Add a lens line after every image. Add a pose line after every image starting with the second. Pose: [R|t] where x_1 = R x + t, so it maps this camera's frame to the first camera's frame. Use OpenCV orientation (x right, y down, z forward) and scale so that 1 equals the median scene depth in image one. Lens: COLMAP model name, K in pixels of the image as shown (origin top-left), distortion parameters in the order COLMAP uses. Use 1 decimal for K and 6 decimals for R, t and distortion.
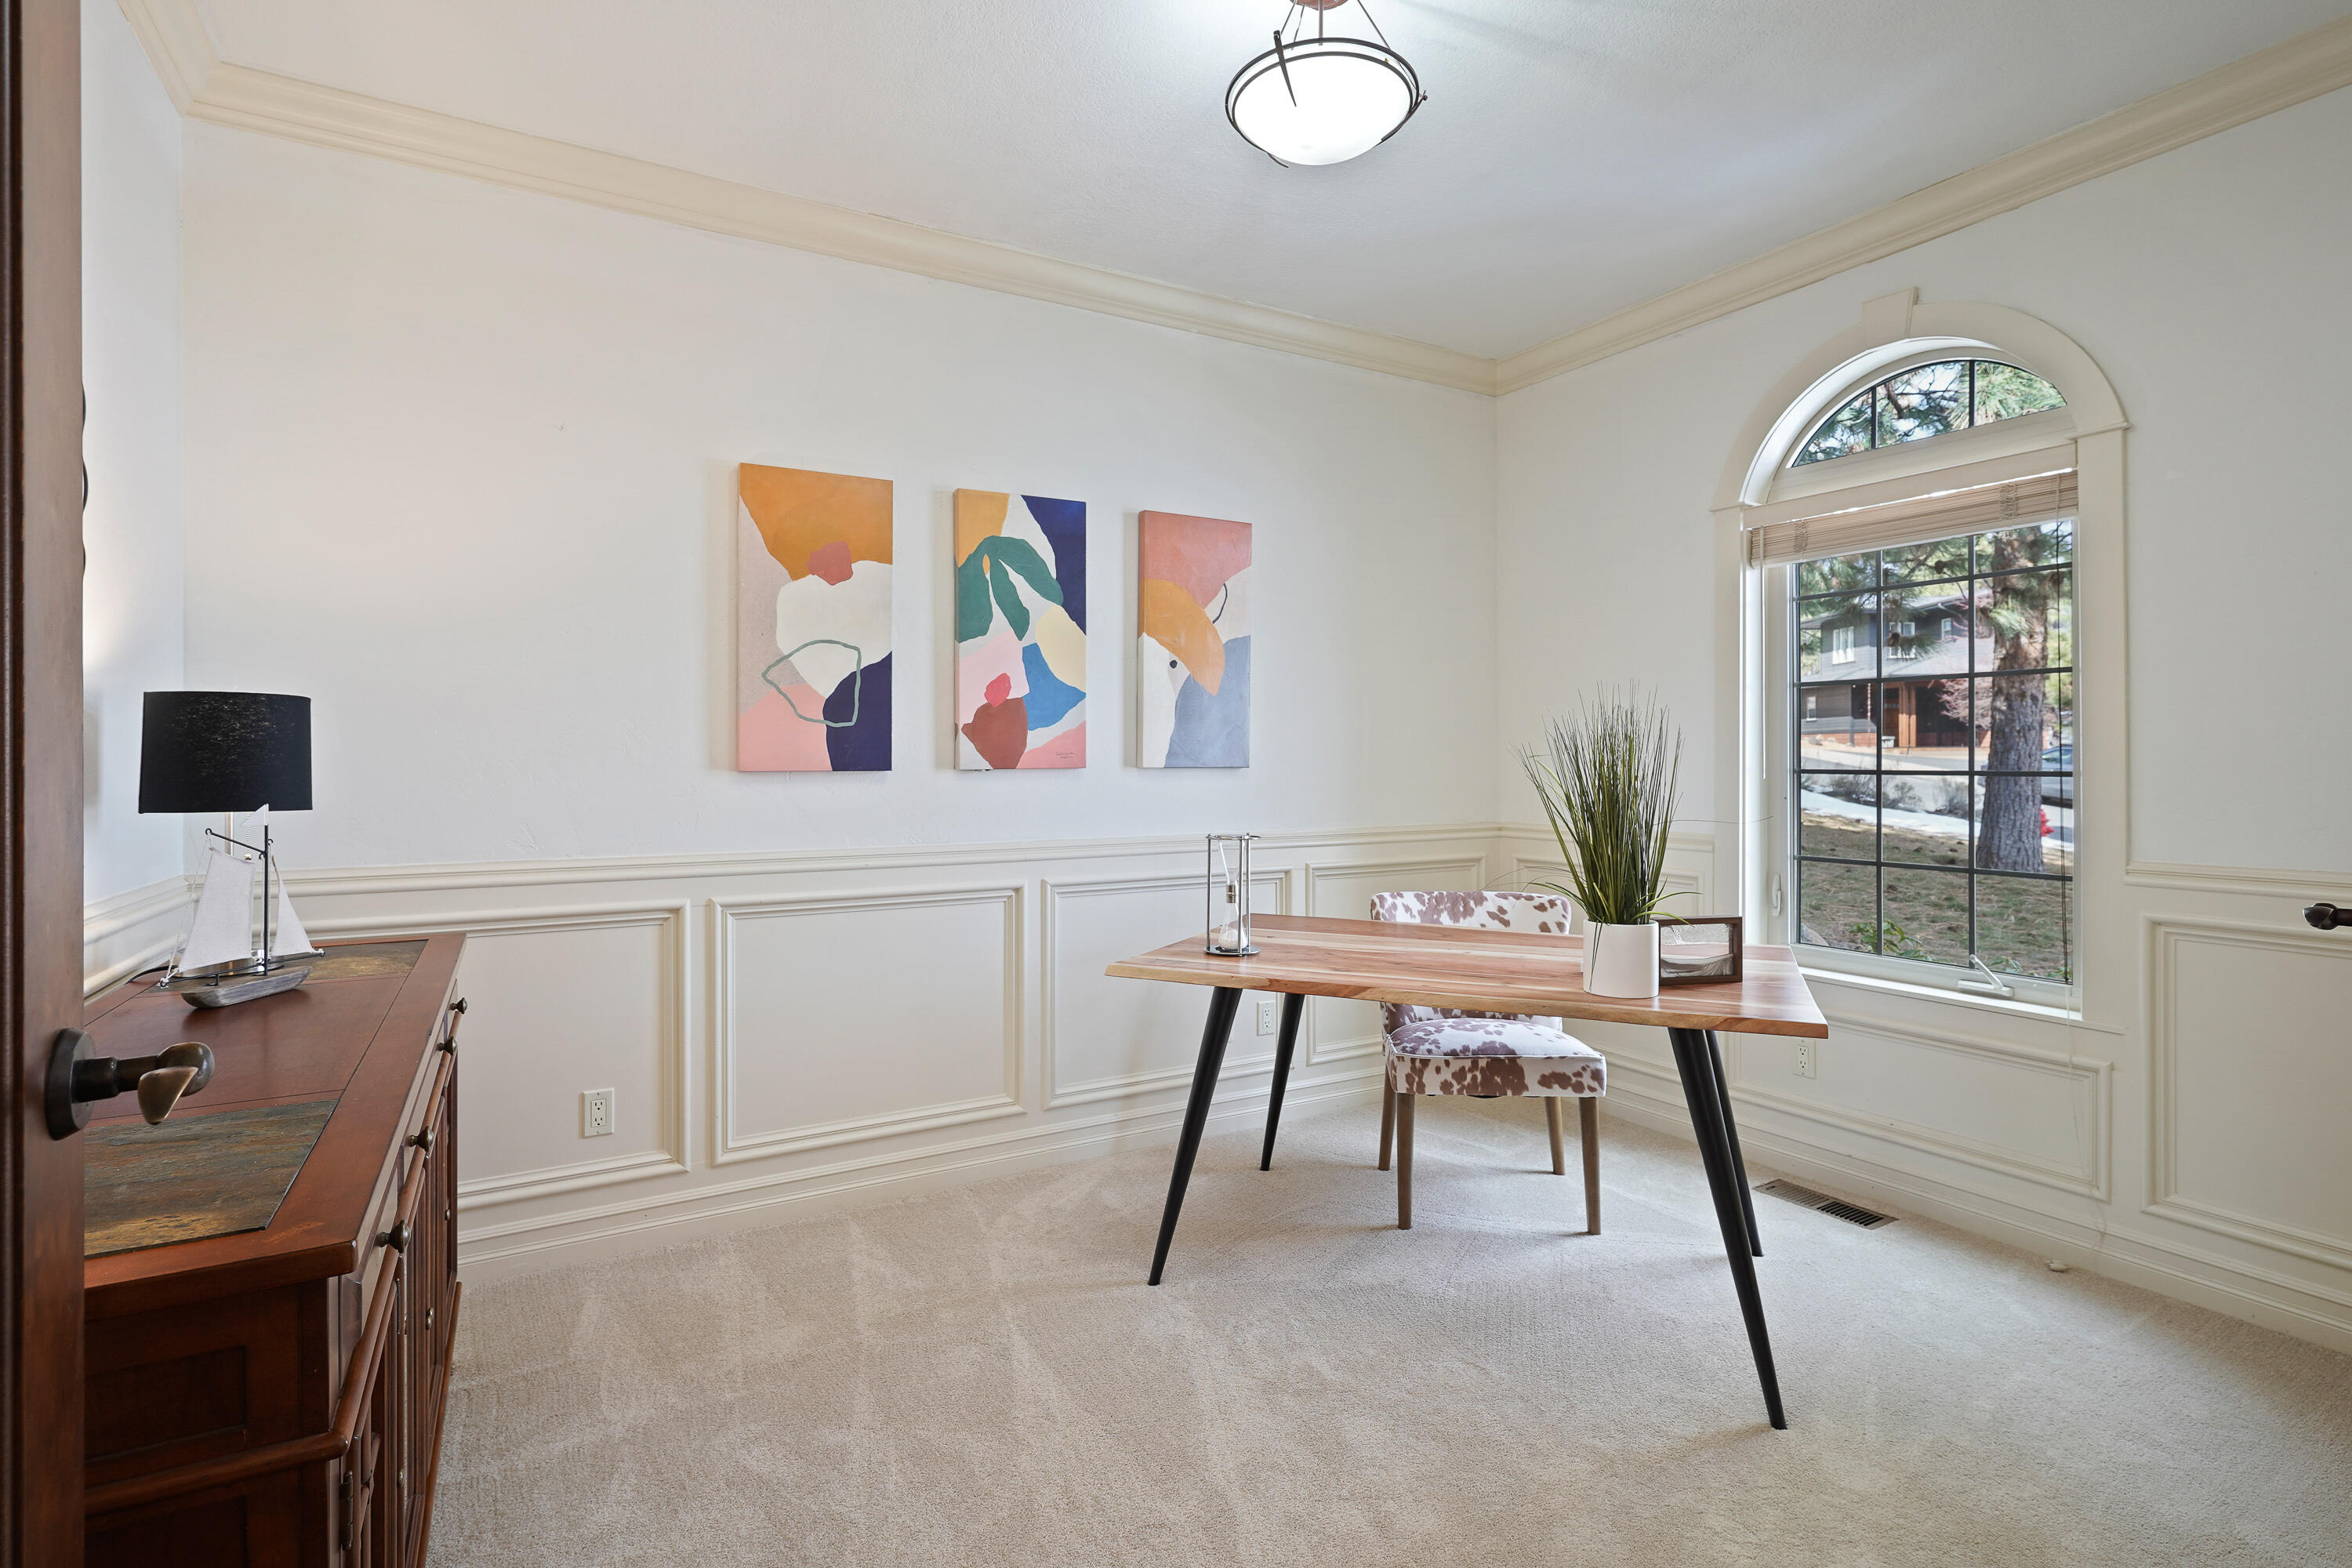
lens RADIAL K [[1143.1, 0, 1173.0], [0, 1143.1, 774.5], [0, 0, 1]] dist [-0.006300, 0.002833]
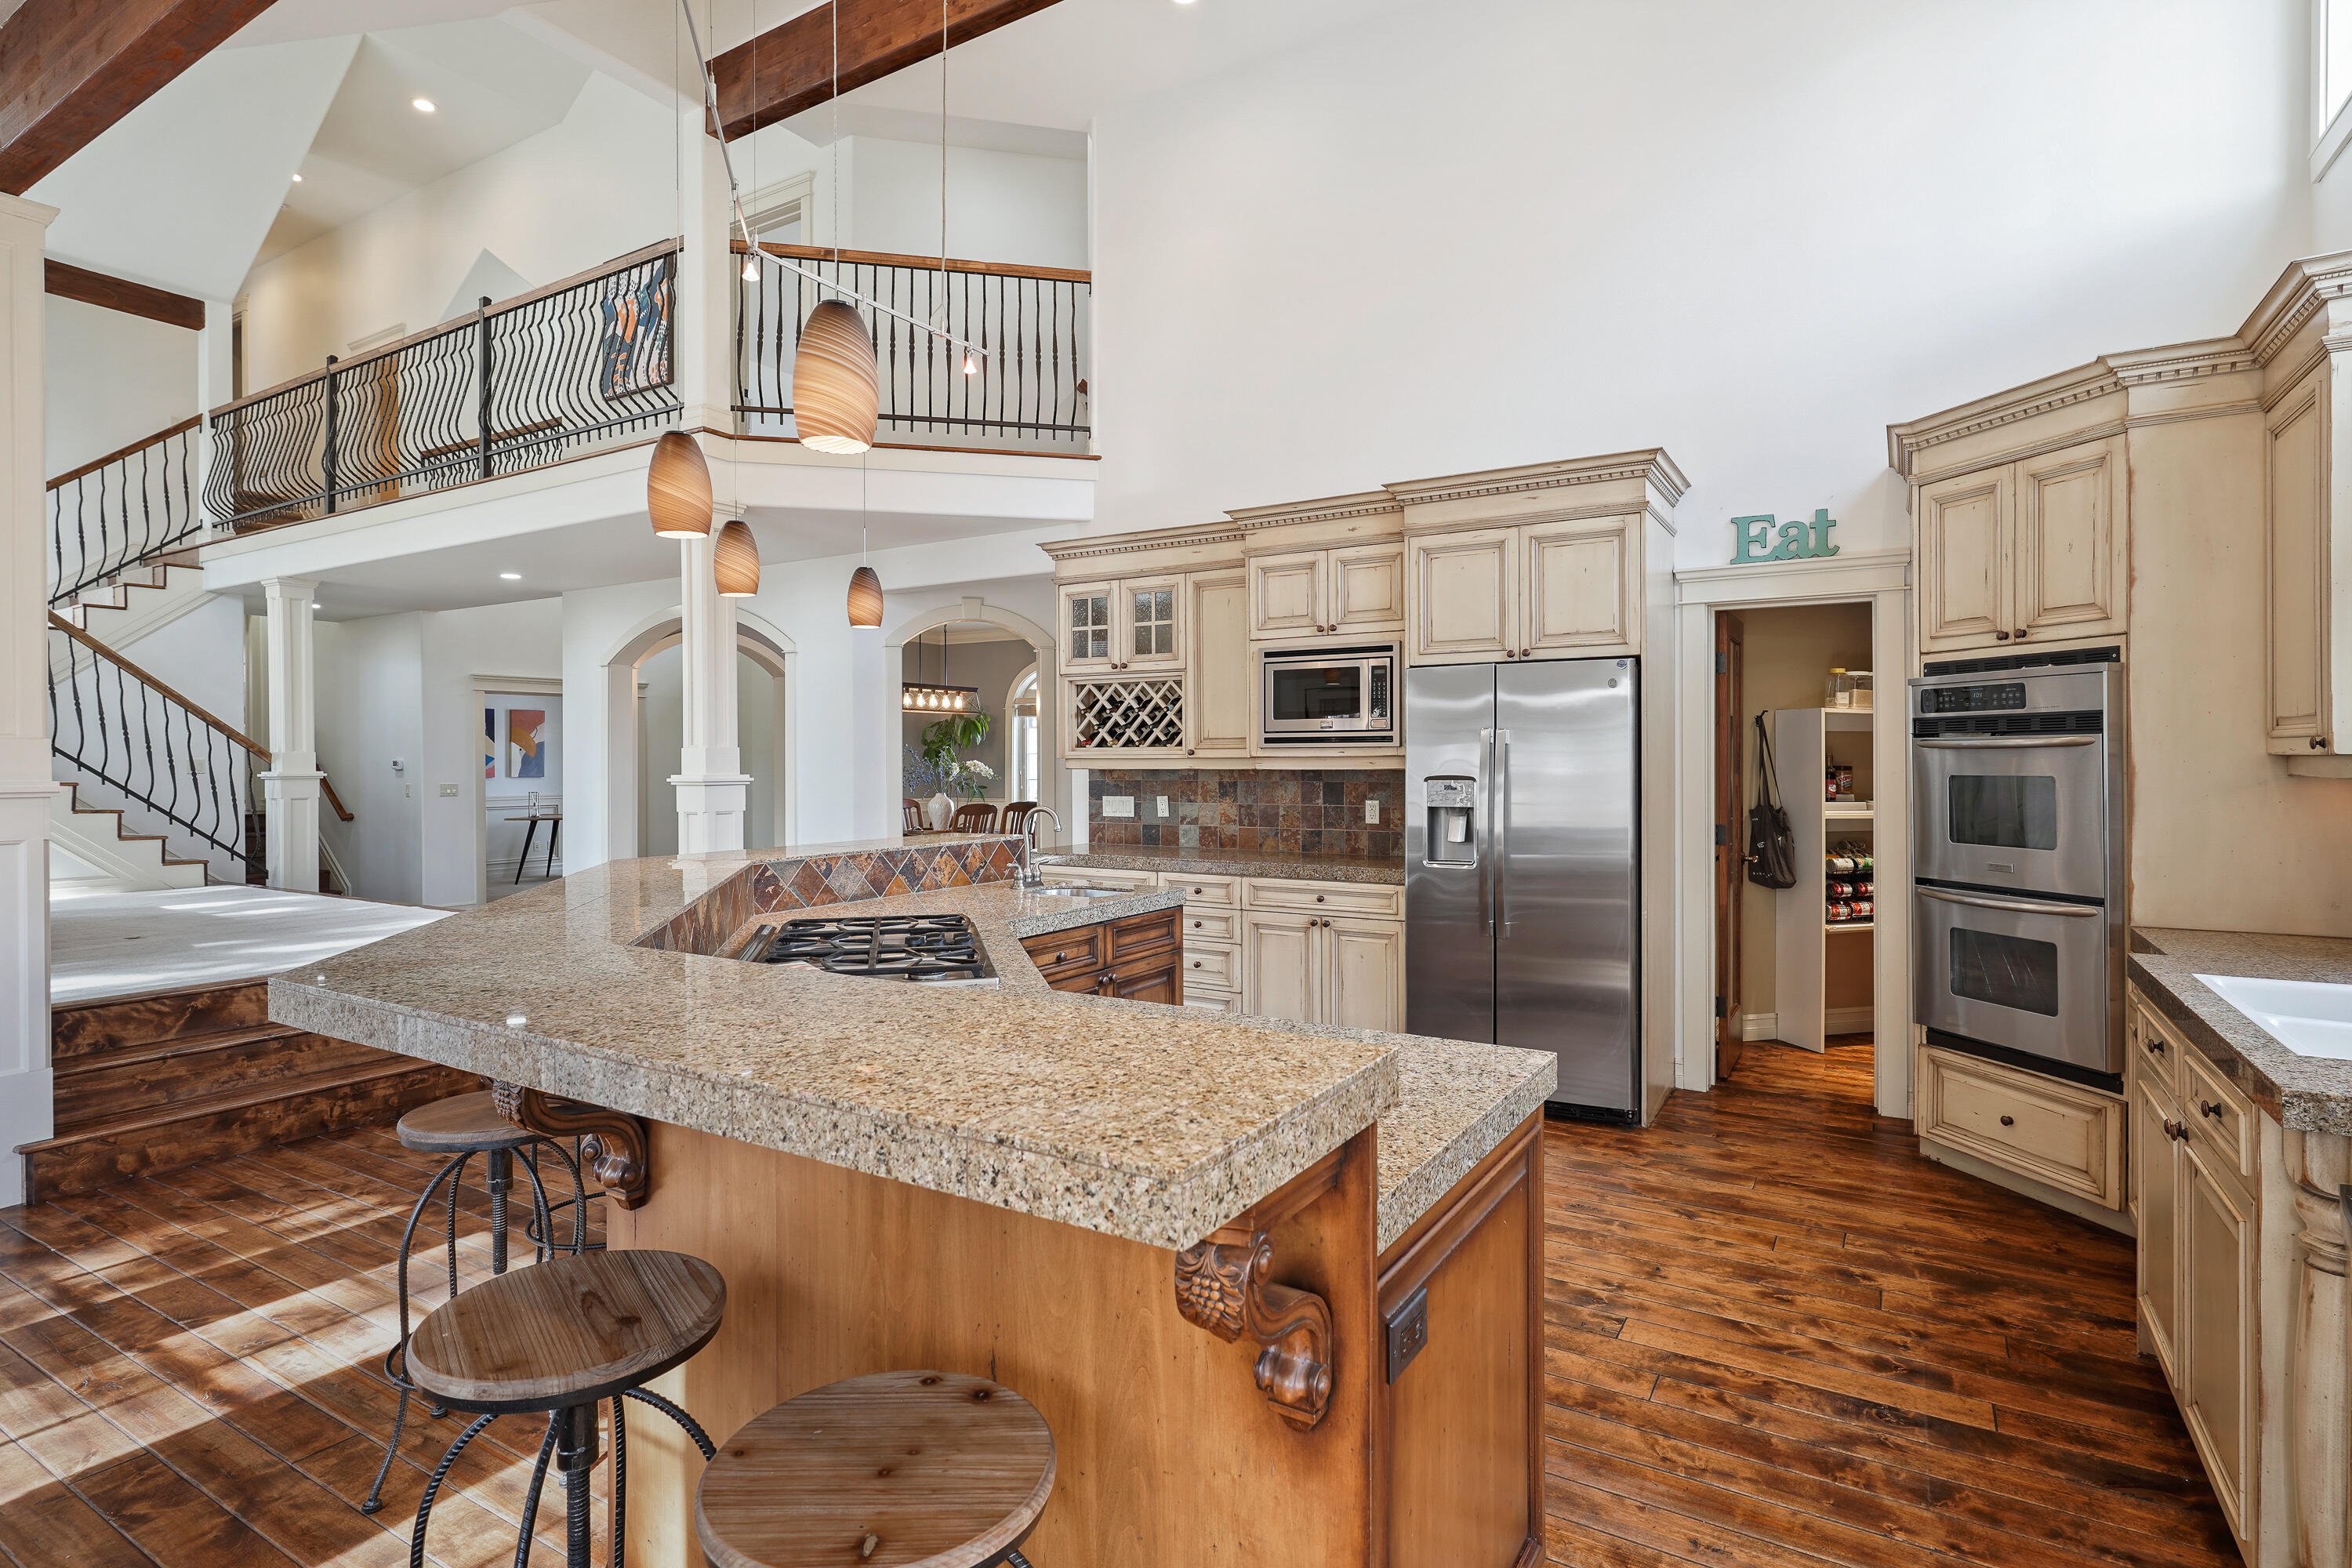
lens RADIAL K [[1200.1, 0, 1182.3], [0, 1200.1, 774.8], [0, 0, 1]] dist [0.002697, 0.000015]
pose [[0.880639, -0.005369, 0.473757, 0.044340], [0.001499, 0.999962, 0.008547, -0.044648], [-0.473785, -0.006817, 0.880614, -3.576395]]
